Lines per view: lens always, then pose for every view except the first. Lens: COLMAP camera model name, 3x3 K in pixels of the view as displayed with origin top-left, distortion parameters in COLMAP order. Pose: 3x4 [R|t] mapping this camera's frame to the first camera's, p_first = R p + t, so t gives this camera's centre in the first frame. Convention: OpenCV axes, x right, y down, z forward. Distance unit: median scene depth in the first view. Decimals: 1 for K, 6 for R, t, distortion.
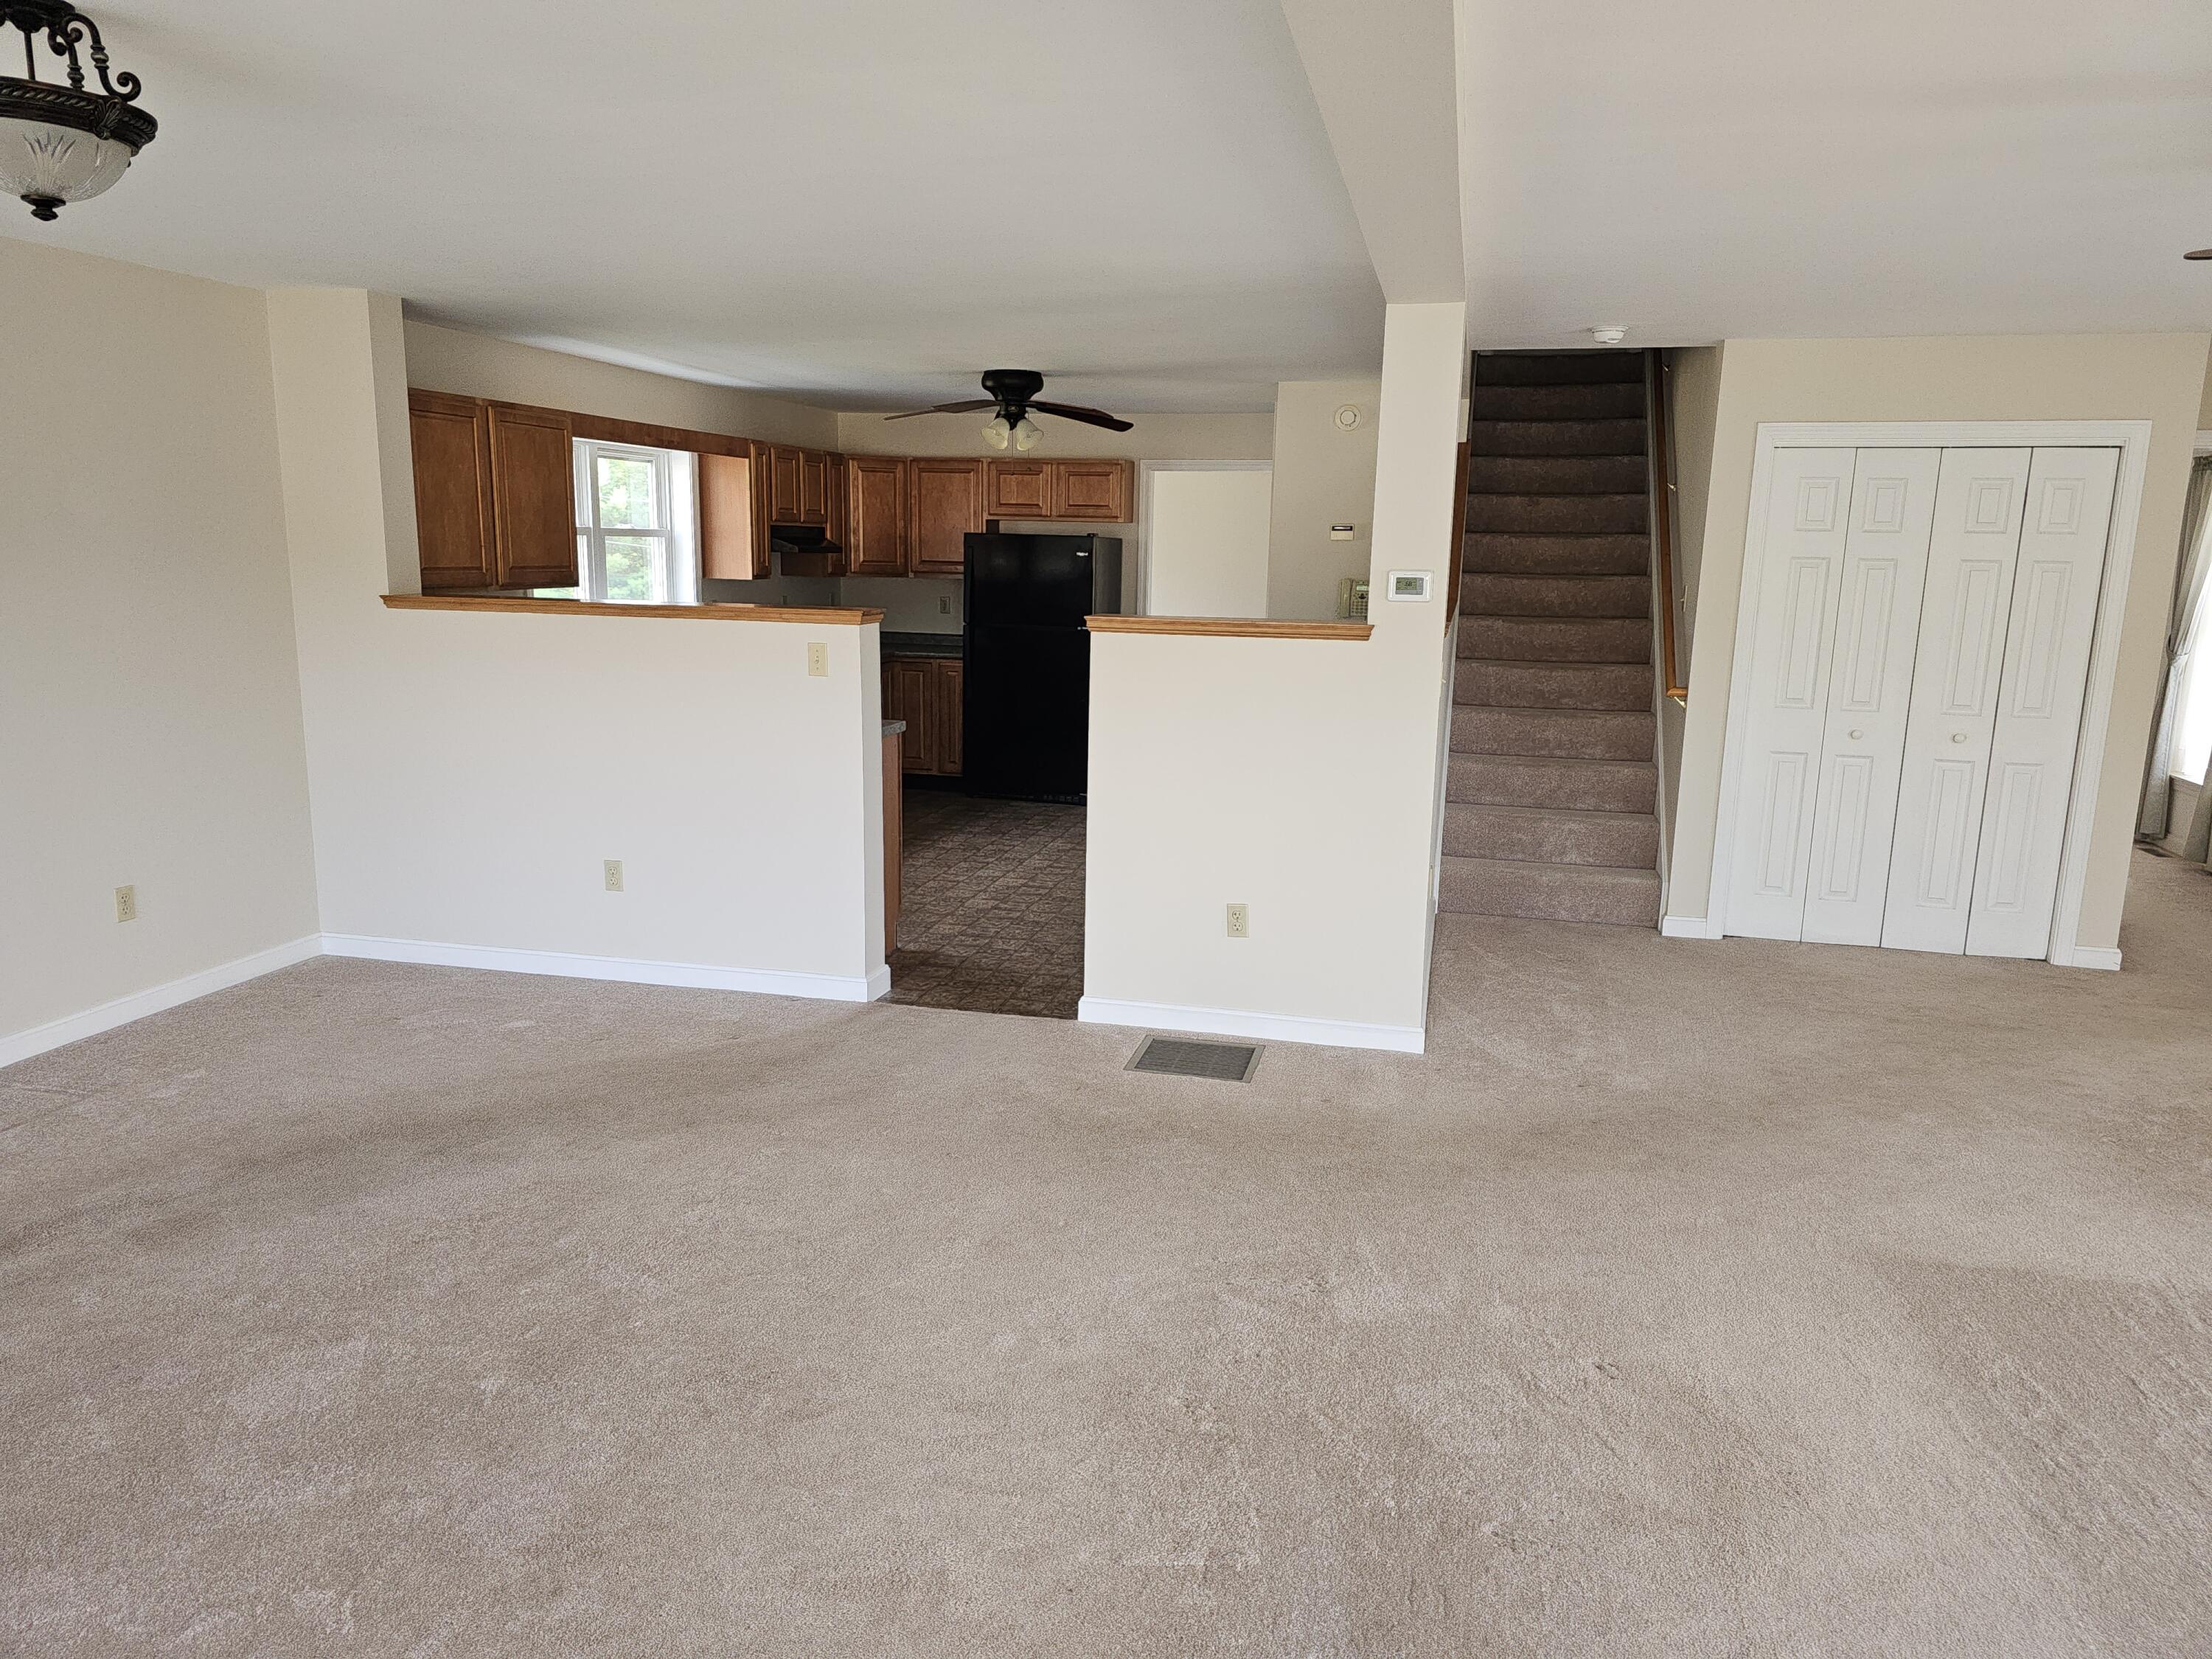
lens RADIAL K [[1486.7, 0, 1111.8], [0, 1486.7, 829.9], [0, 0, 1]] dist [0.061116, -0.060131]
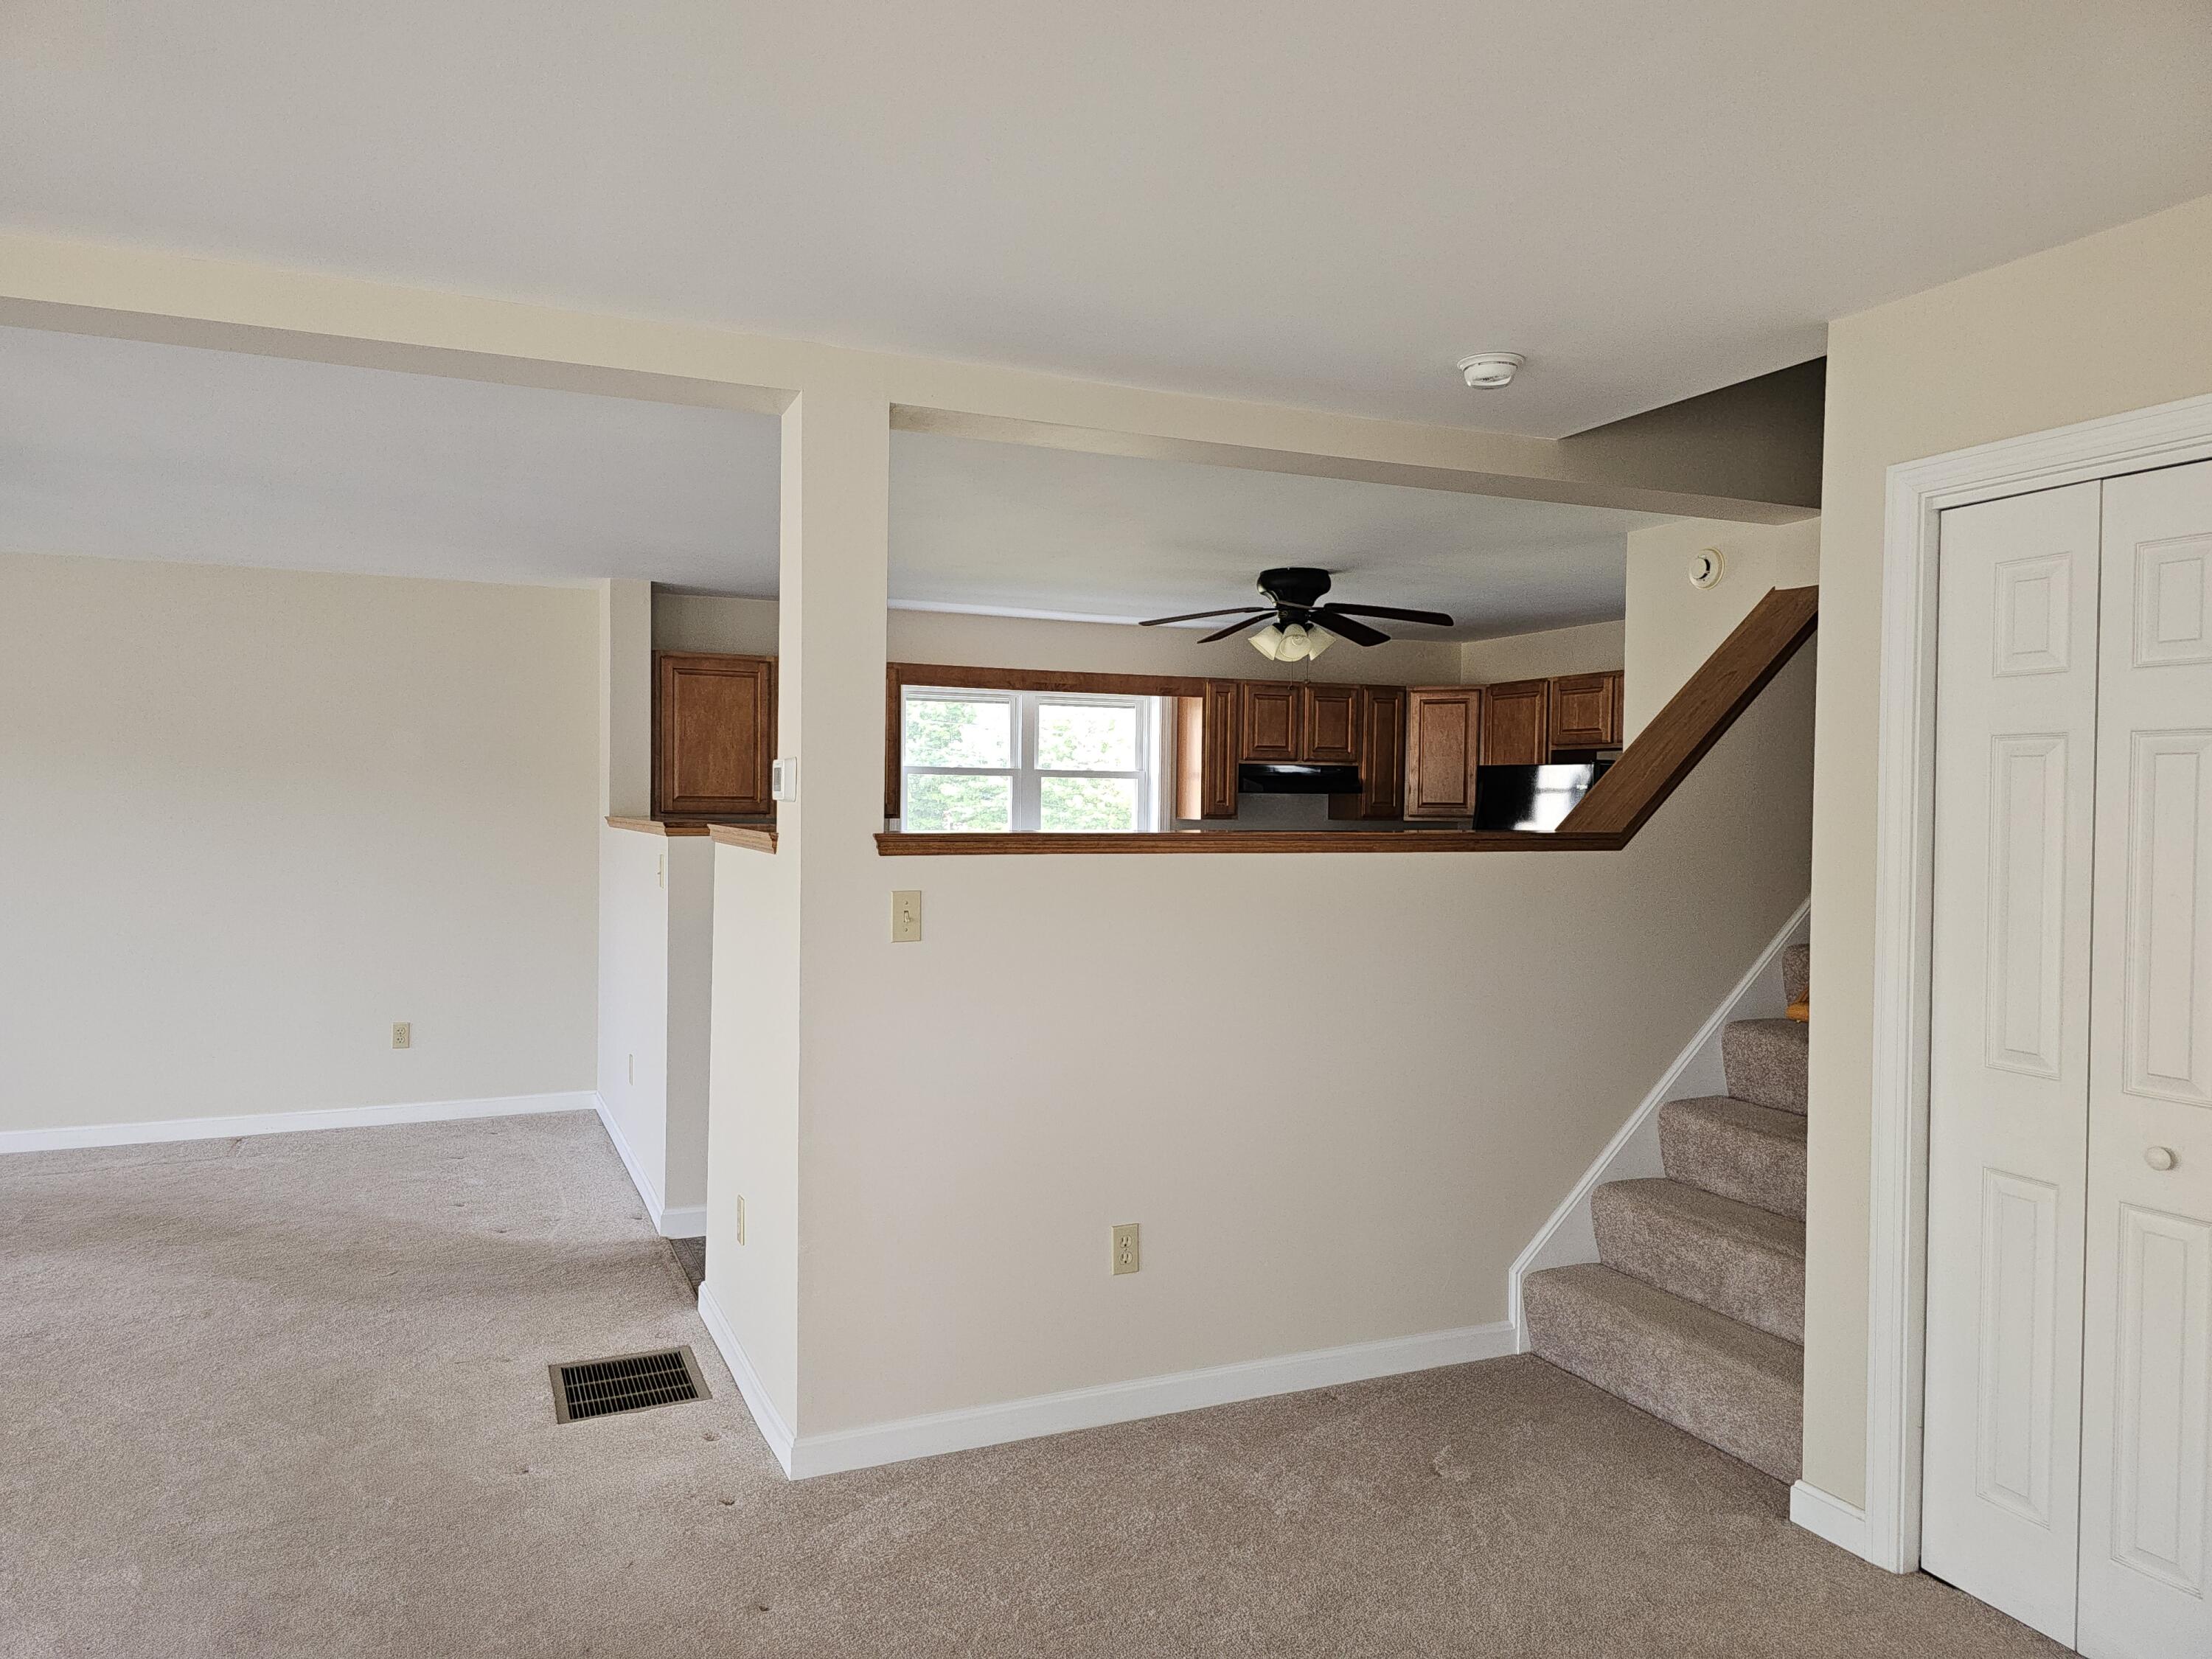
lens RADIAL K [[1486.7, 0, 1111.8], [0, 1486.7, 829.9], [0, 0, 1]] dist [0.061116, -0.060131]
pose [[0.602526, 0.002348, -0.798096, 0.528875], [-0.150454, 0.982400, -0.110695, -0.051288], [0.783789, 0.186773, 0.592275, 0.427172]]
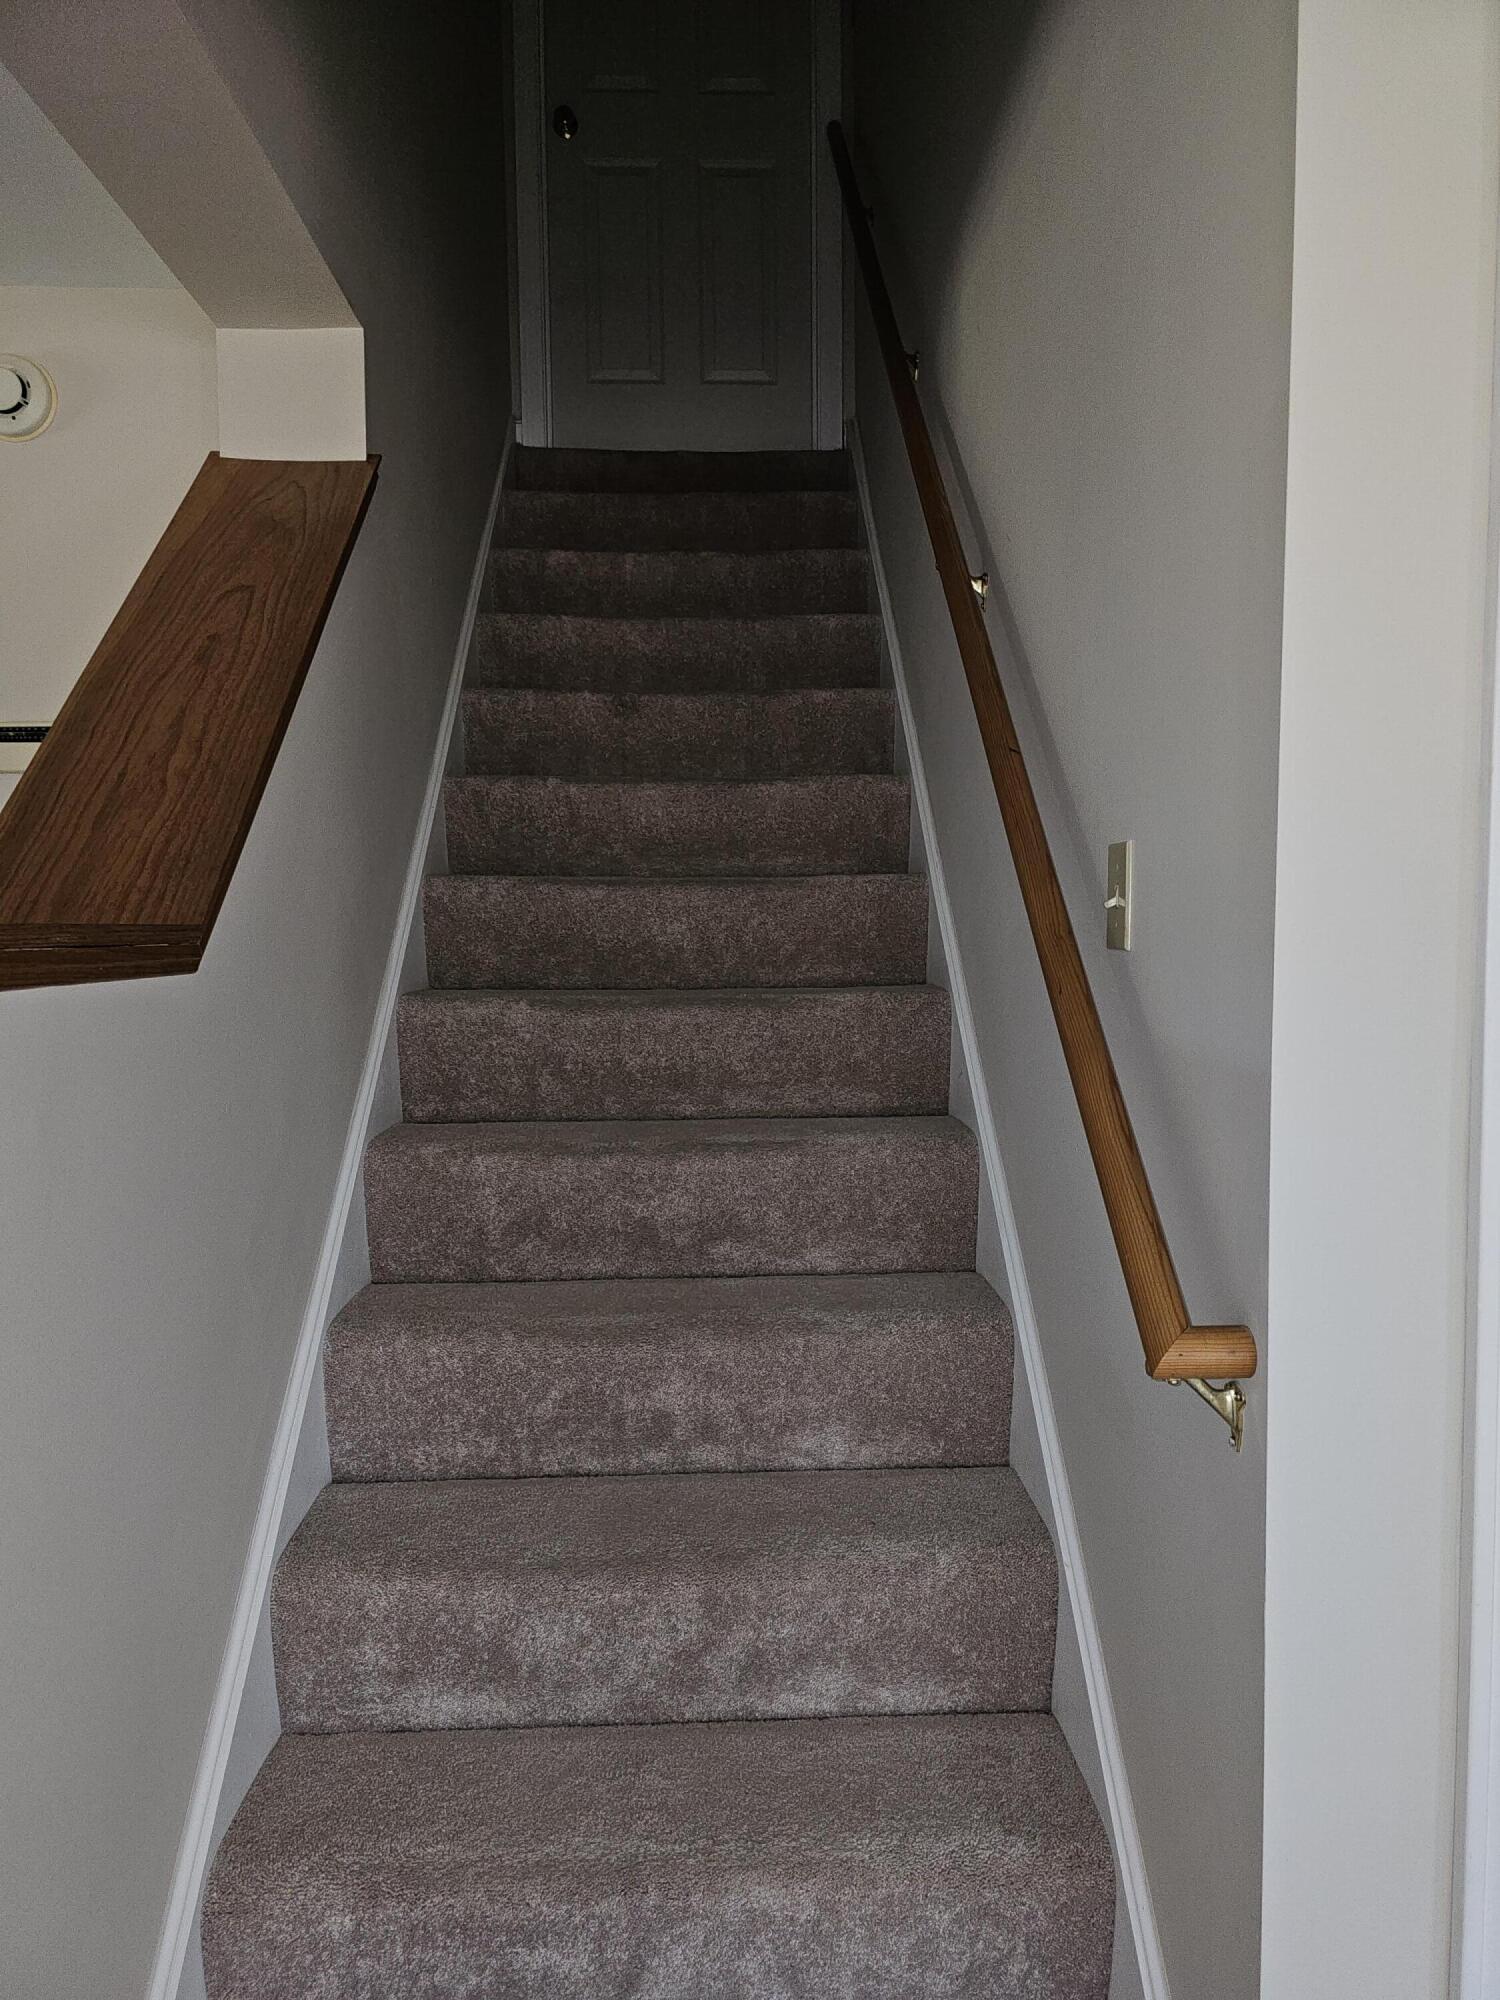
lens RADIAL K [[1344.2, 0, 743.2], [0, 1344.2, 994.7], [0, 0, 1]] dist [0.061116, -0.060131]
pose [[0.964635, -0.035248, 0.261221, 0.228621], [0.070160, 0.989603, -0.125552, -0.100663], [-0.254079, 0.139439, 0.957079, 0.698528]]
